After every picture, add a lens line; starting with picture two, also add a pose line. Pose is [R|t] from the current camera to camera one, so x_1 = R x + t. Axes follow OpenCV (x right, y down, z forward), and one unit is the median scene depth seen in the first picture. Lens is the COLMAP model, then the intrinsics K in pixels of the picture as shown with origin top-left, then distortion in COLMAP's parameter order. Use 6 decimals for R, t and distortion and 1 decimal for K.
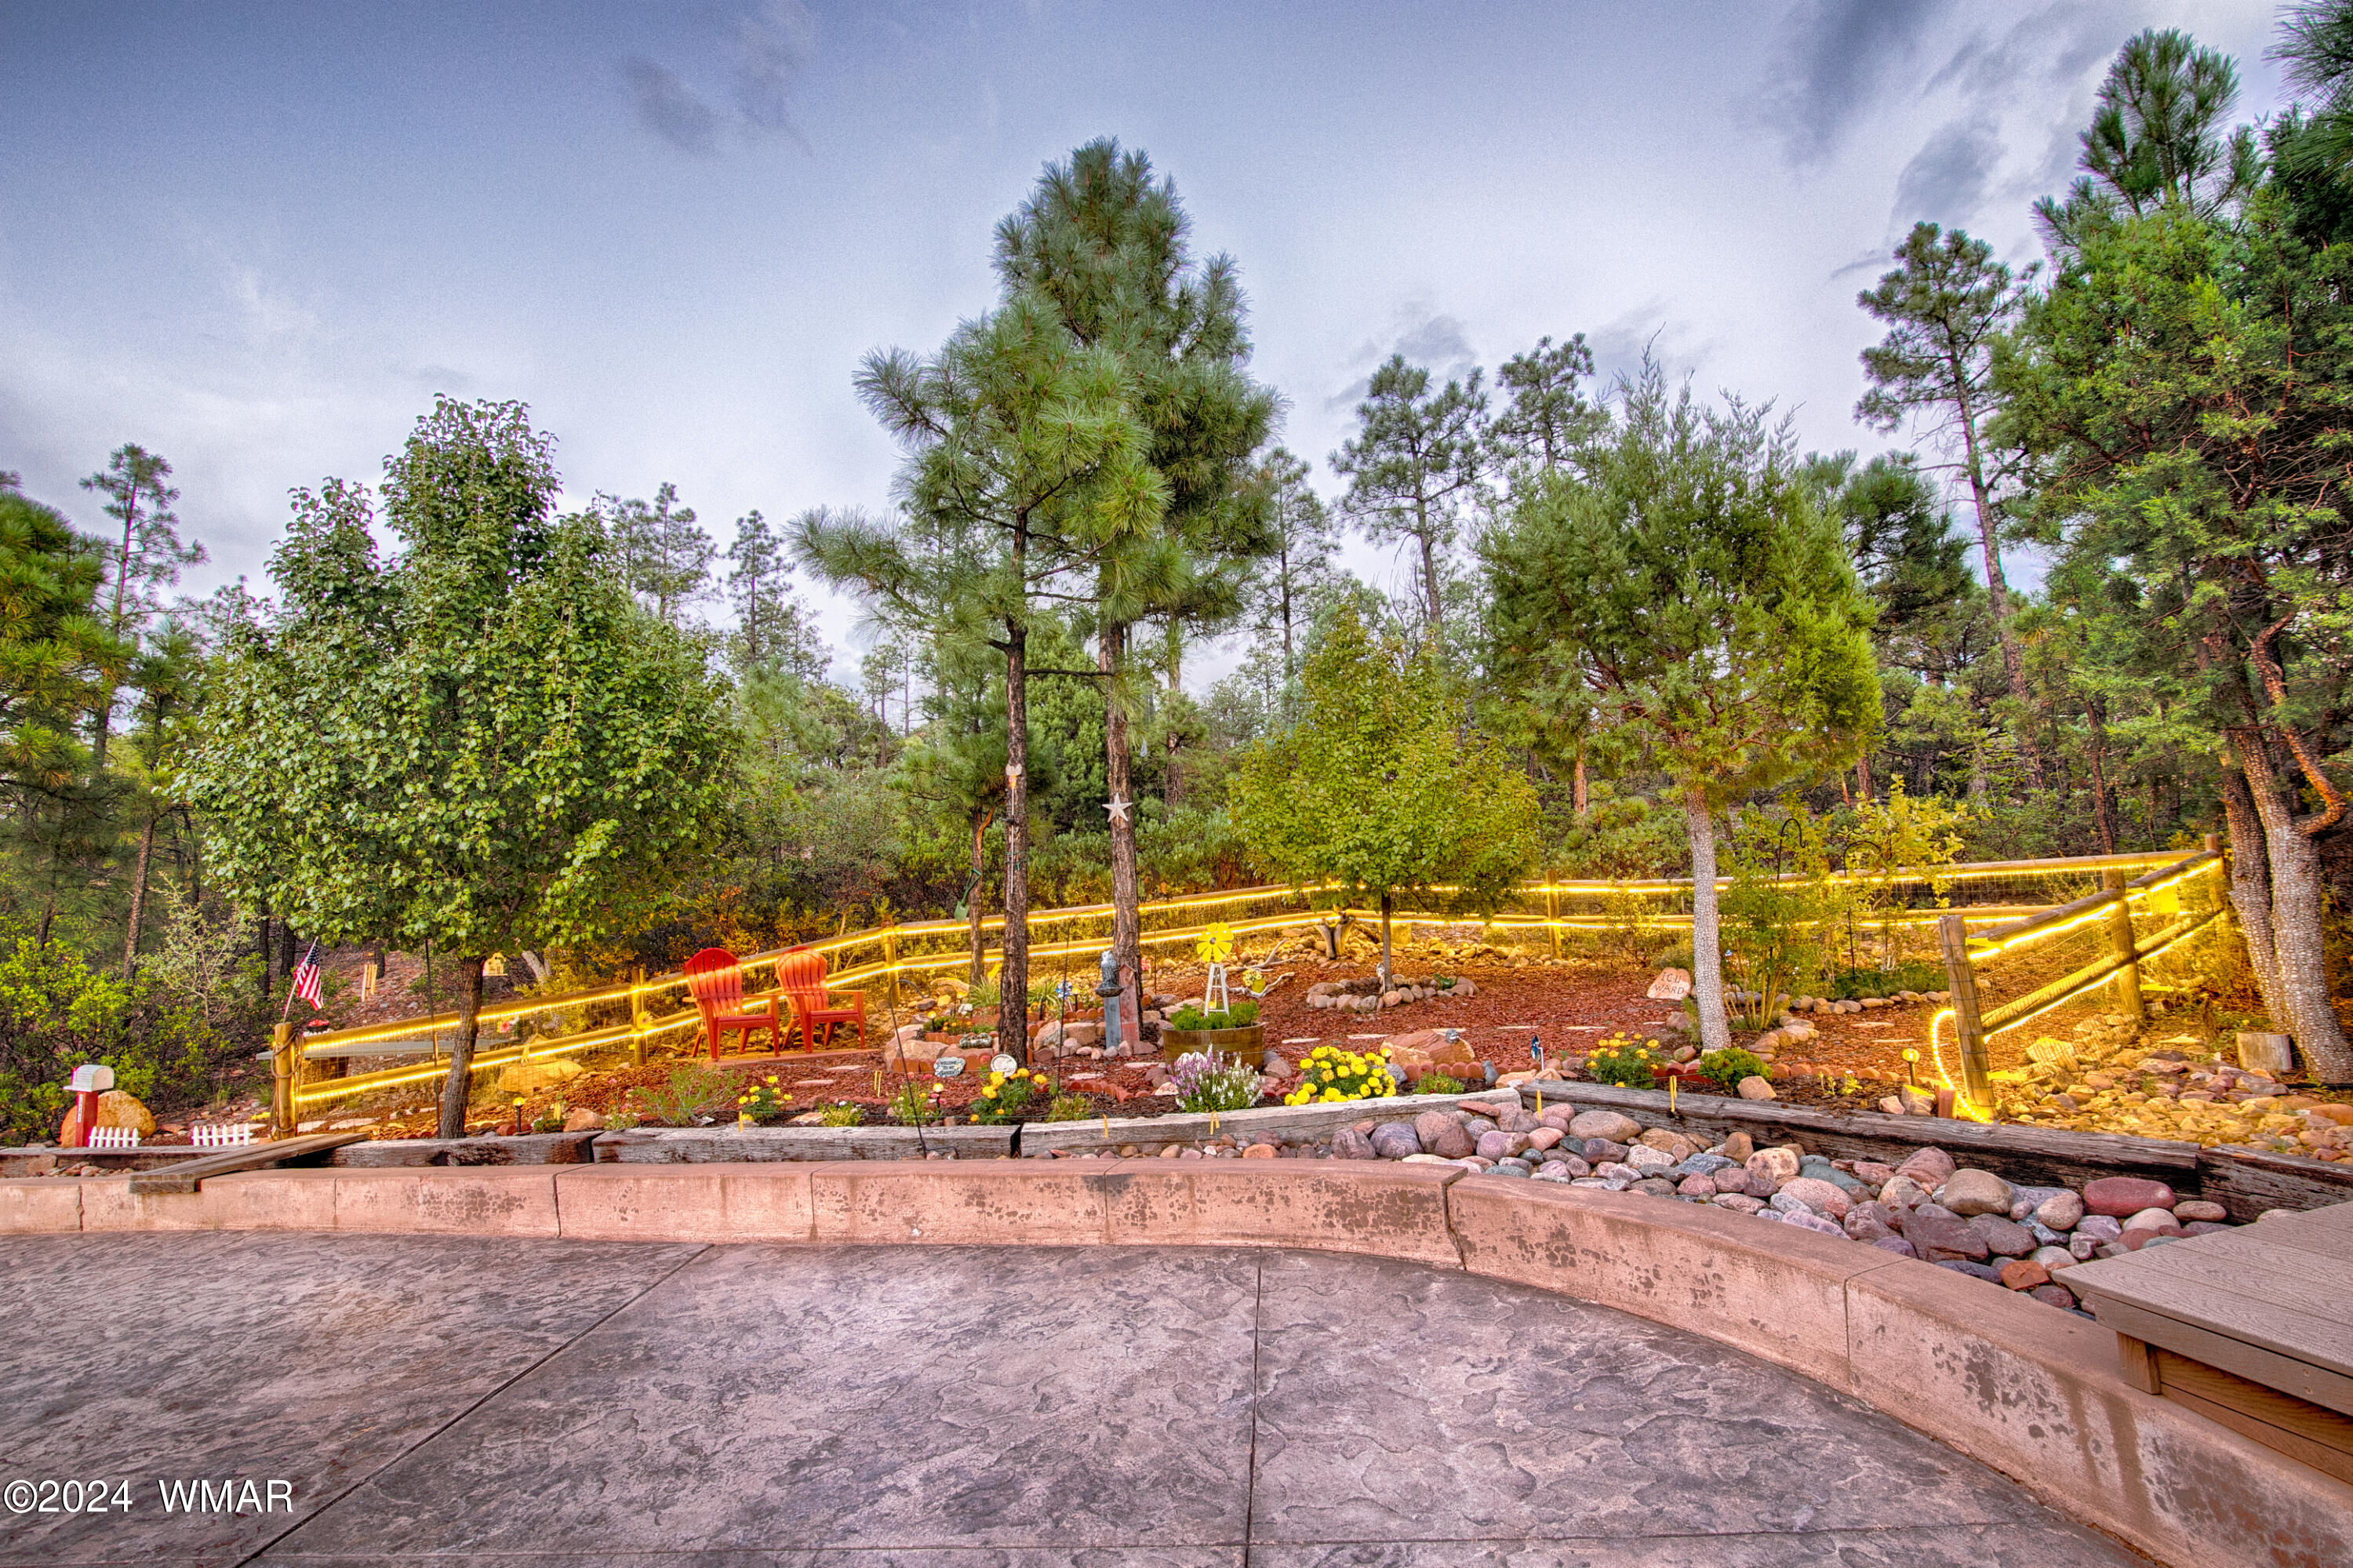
lens RADIAL K [[1076.8, 0, 1176.2], [0, 1076.8, 789.4], [0, 0, 1]] dist [-0.021118, 0.002140]
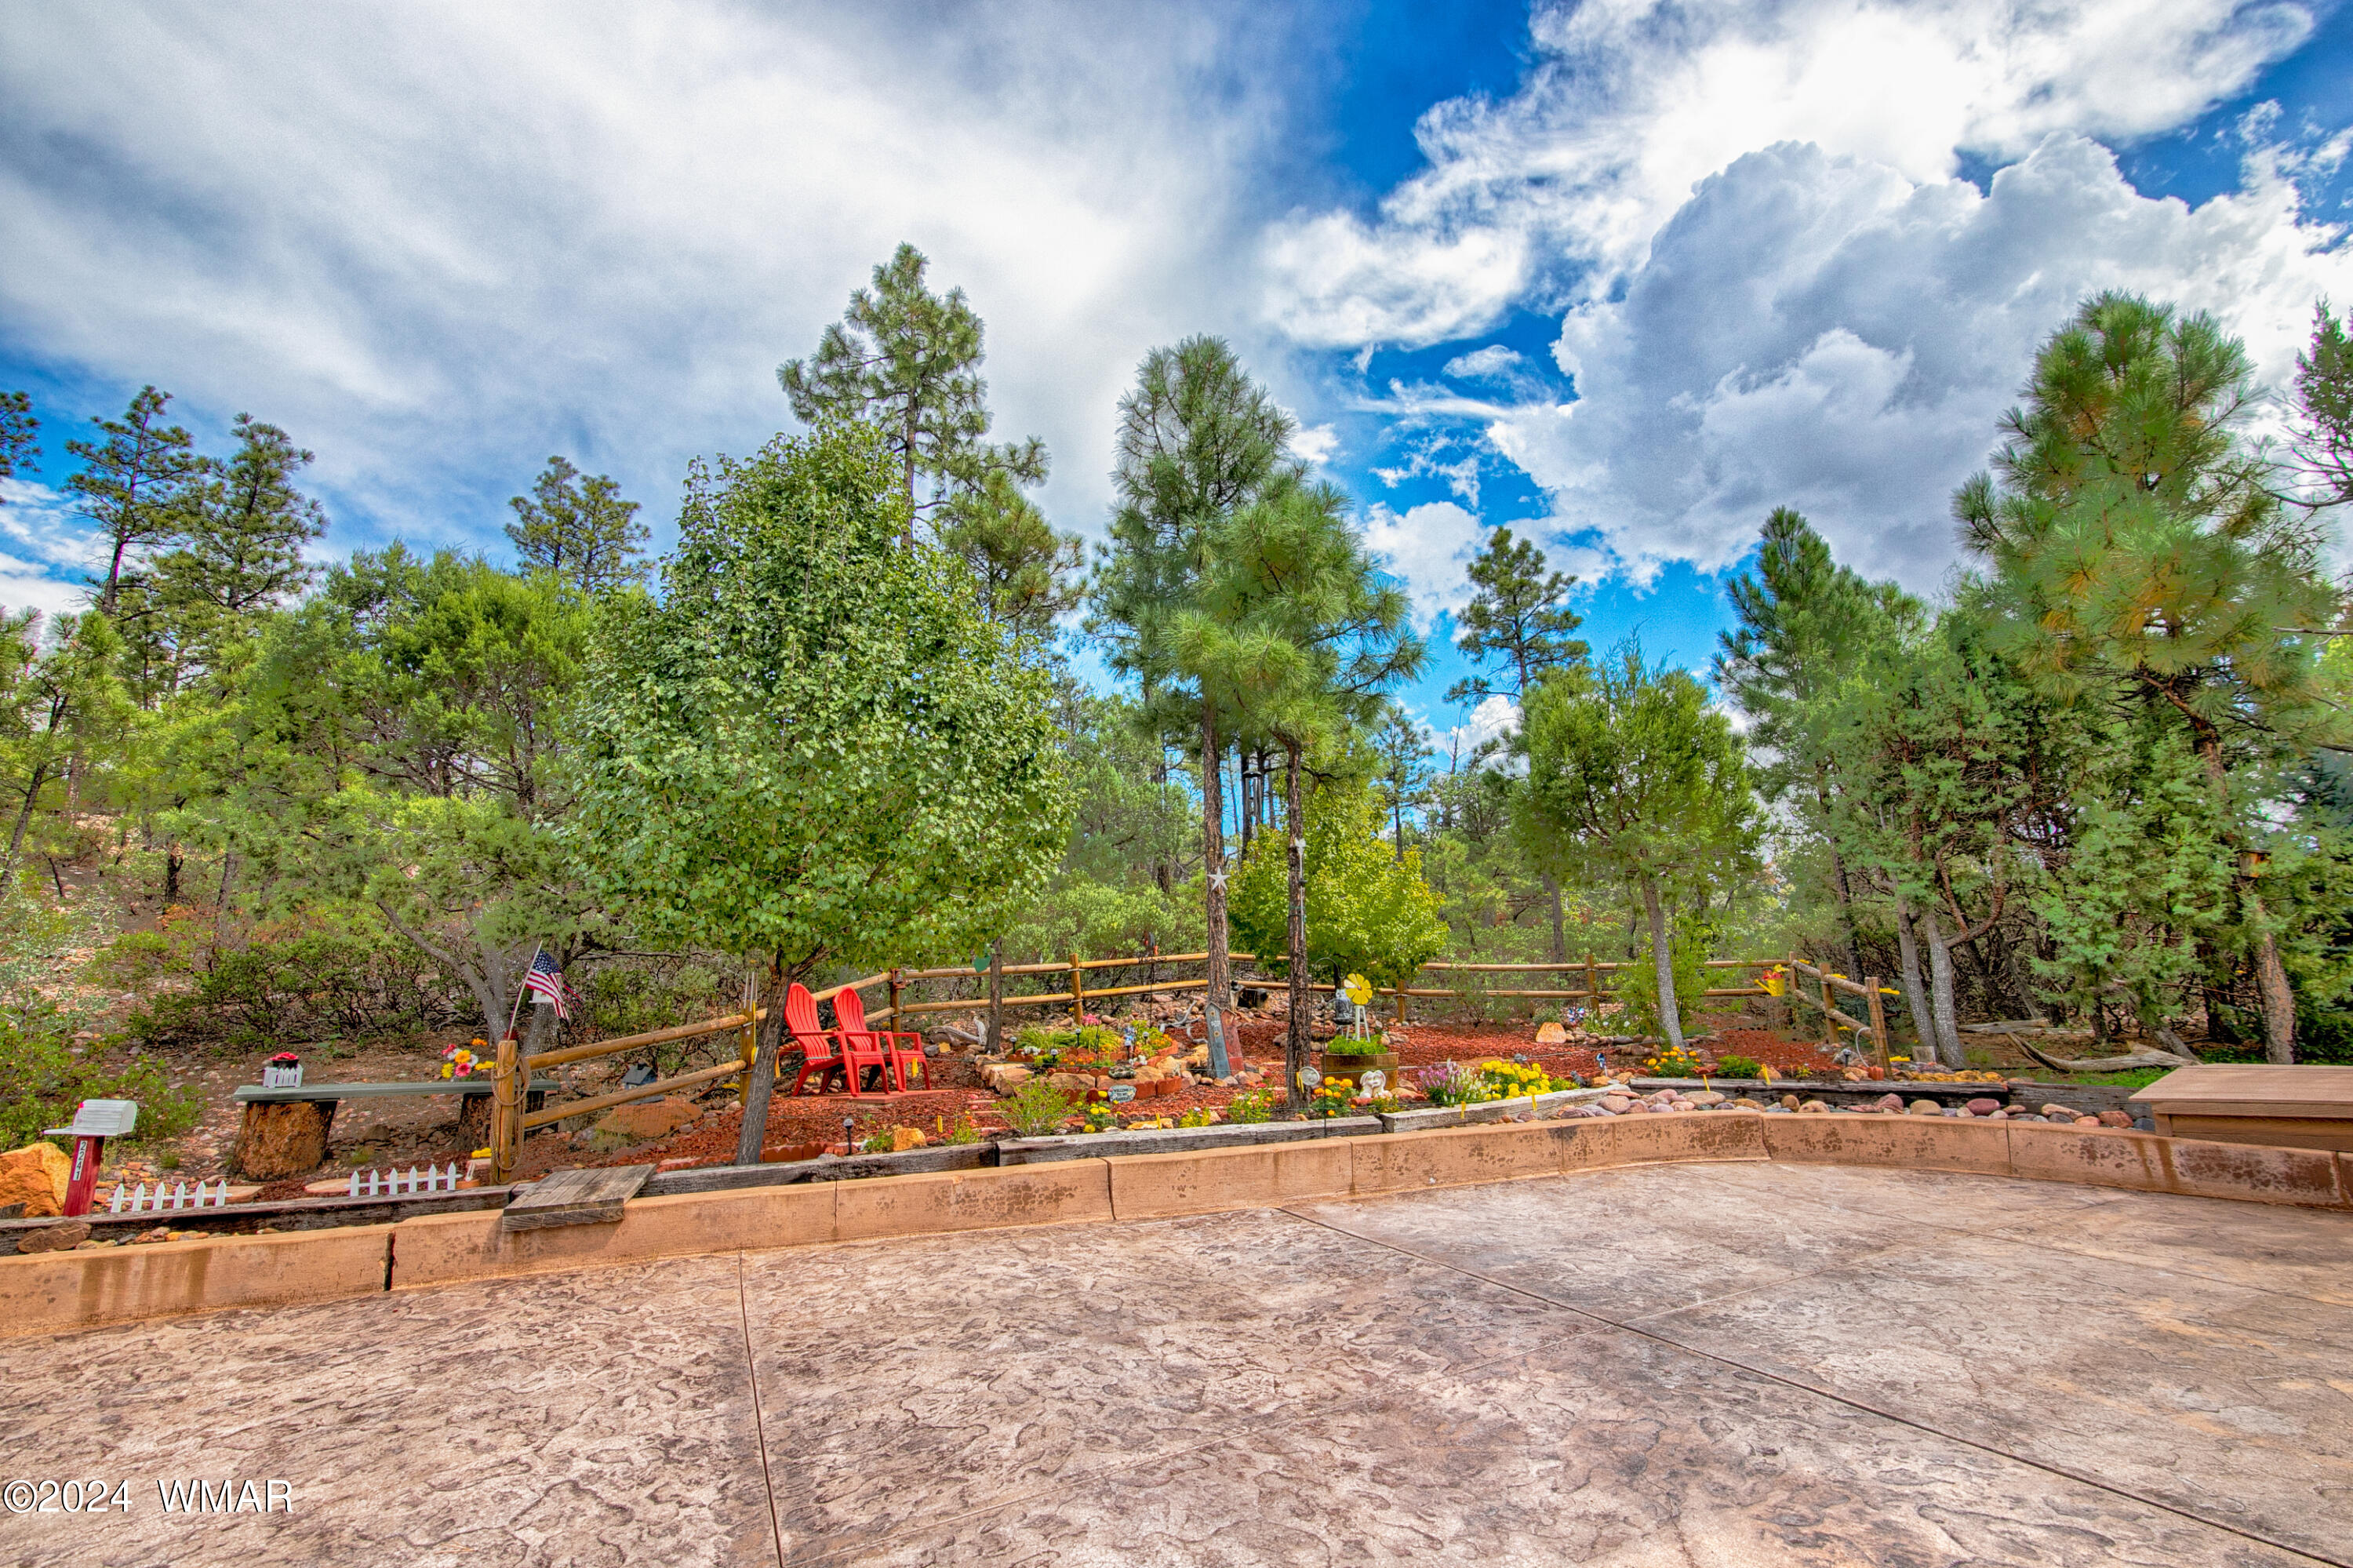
lens RADIAL K [[1076.8, 0, 1173.6], [0, 1076.8, 792.7], [0, 0, 1]] dist [-0.021118, 0.002140]
pose [[0.850774, 0.134571, 0.508010, -1.341148], [-0.089307, 0.989621, -0.112585, 0.114805], [-0.517888, 0.050416, 0.853961, -0.016432]]
